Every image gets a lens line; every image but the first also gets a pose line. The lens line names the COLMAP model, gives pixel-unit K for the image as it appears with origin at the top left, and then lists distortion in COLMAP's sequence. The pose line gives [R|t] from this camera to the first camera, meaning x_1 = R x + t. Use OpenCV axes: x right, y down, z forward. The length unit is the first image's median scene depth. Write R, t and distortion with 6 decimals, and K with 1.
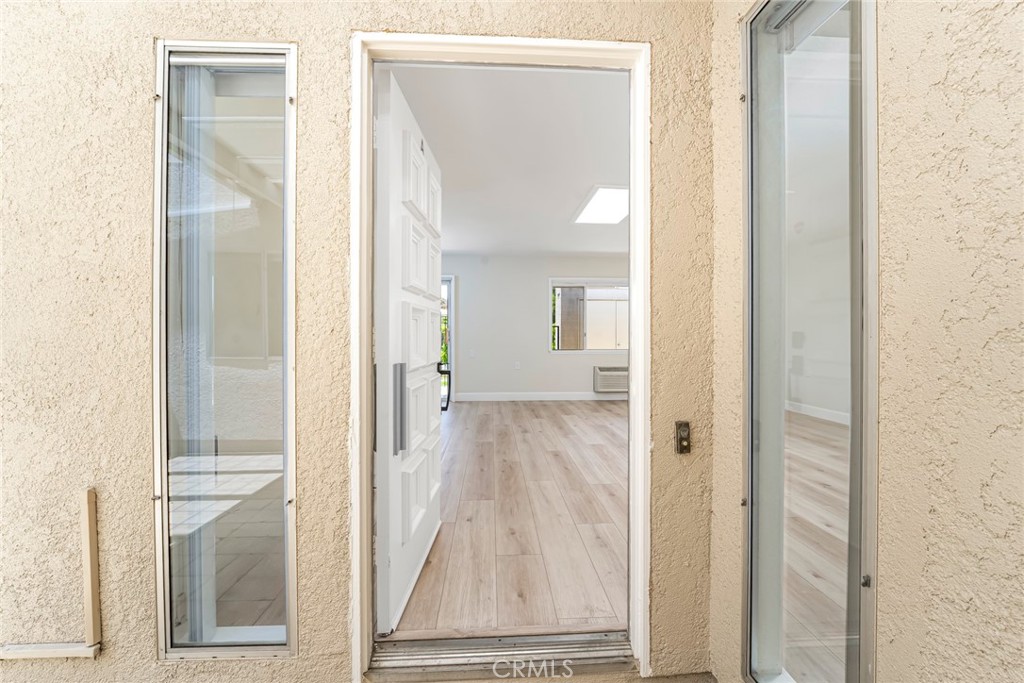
lens RADIAL K [[417.7, 0, 506.2], [0, 417.7, 339.8], [0, 0, 1]] dist [-0.015928, 0.003112]
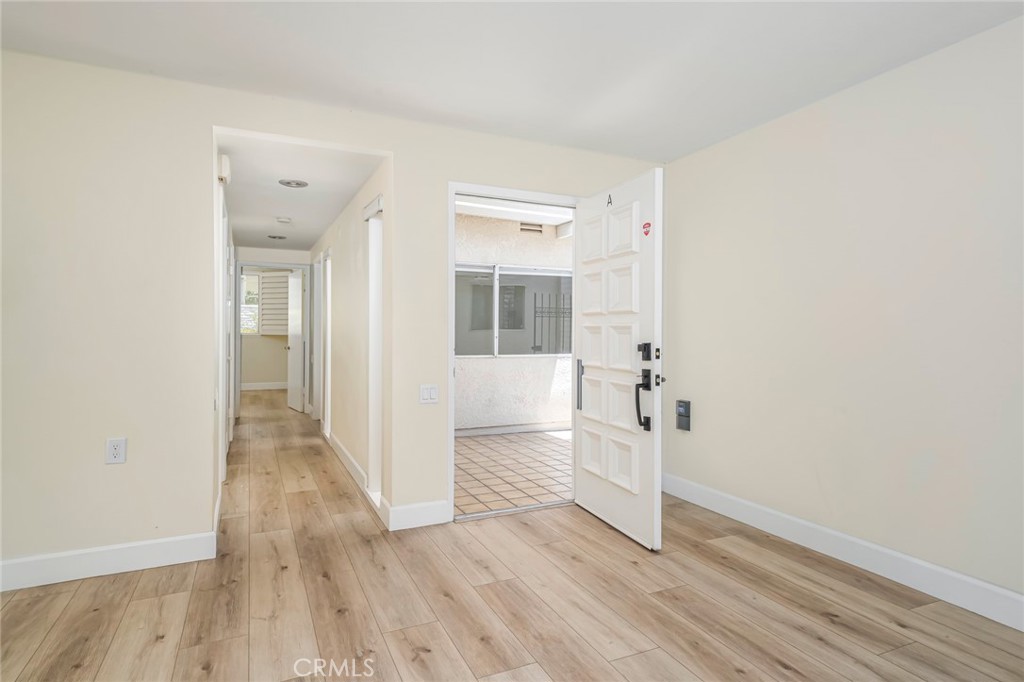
lens RADIAL K [[558.9, 0, 512.8], [0, 558.9, 331.3], [0, 0, 1]] dist [0.029973, -0.000430]
pose [[-0.923289, -0.003697, -0.384088, 0.434277], [-0.003360, 0.999993, -0.001547, -0.027890], [0.384091, -0.000137, -0.923295, 1.458228]]
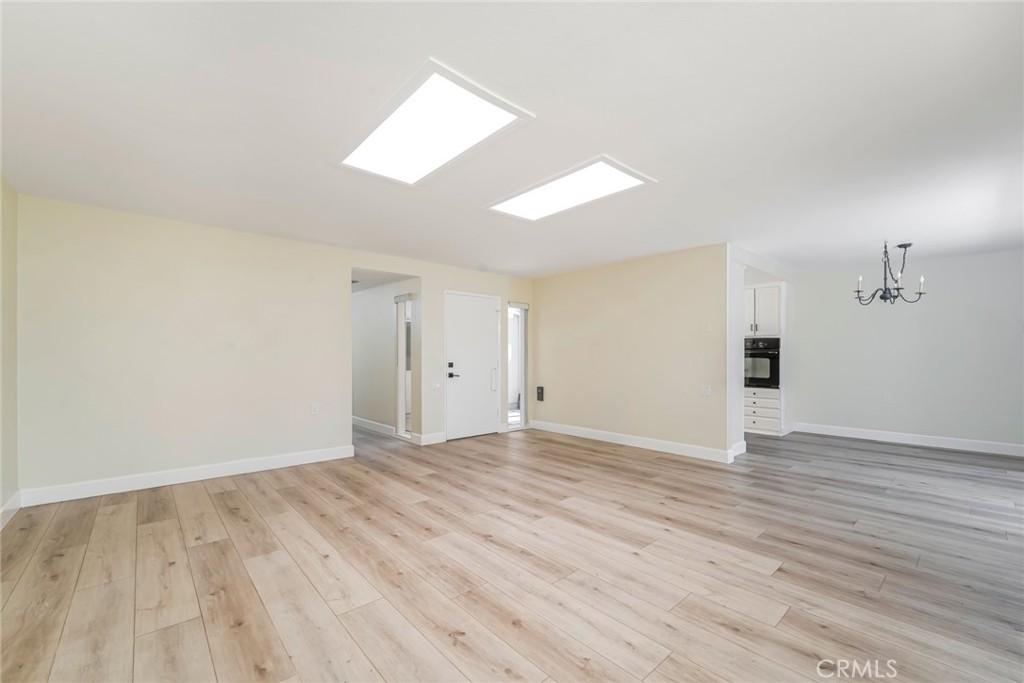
lens RADIAL K [[417.7, 0, 518.1], [0, 417.7, 356.0], [0, 0, 1]] dist [-0.015928, 0.003112]
pose [[-0.762670, -0.002827, -0.646781, 1.026259], [-0.005336, 0.999984, 0.001922, -0.037777], [0.646766, 0.004917, -0.762673, 1.968745]]
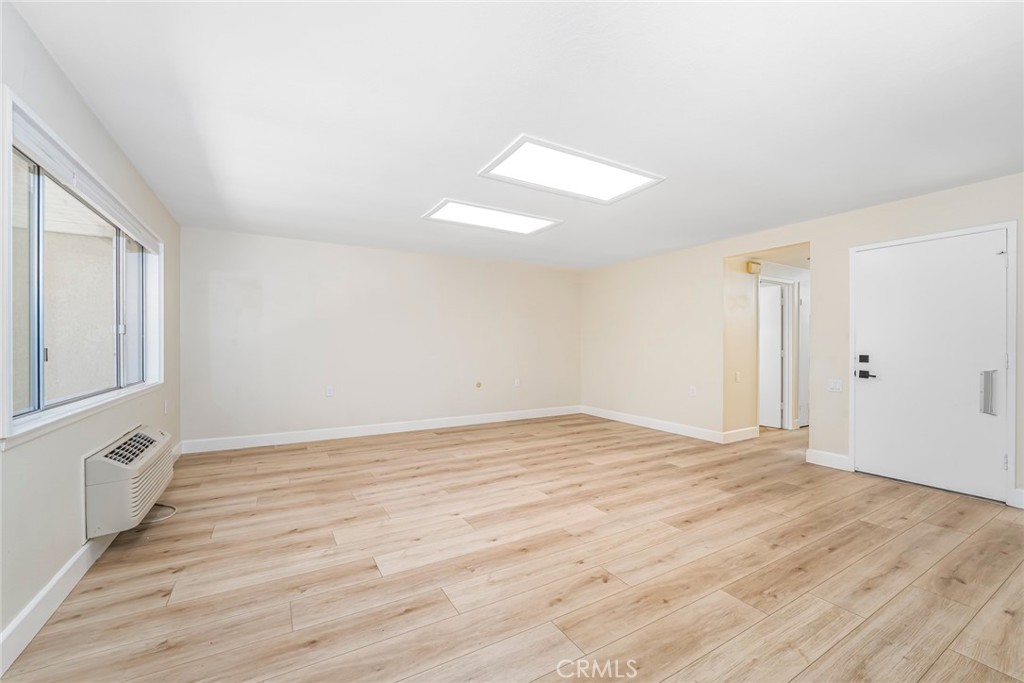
lens RADIAL K [[417.7, 0, 511.9], [0, 417.7, 344.1], [0, 0, 1]] dist [-0.015928, 0.003112]
pose [[-0.477447, 0.000139, 0.878660, -0.424258], [0.002868, 0.999995, 0.001400, -0.040076], [-0.878656, 0.003189, -0.477445, 1.852591]]
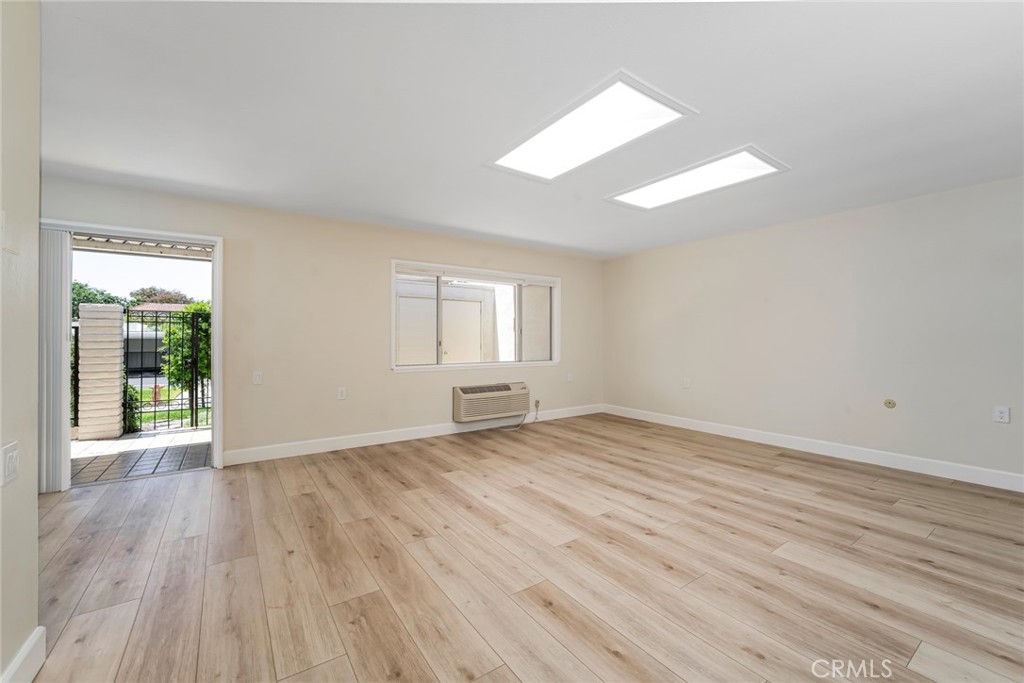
lens RADIAL K [[417.7, 0, 512.5], [0, 417.7, 333.3], [0, 0, 1]] dist [-0.015928, 0.003112]
pose [[0.841480, 0.005729, 0.540257, -0.203419], [0.004329, 0.999840, -0.017345, -0.034150], [-0.540270, 0.016934, 0.841321, 0.702253]]
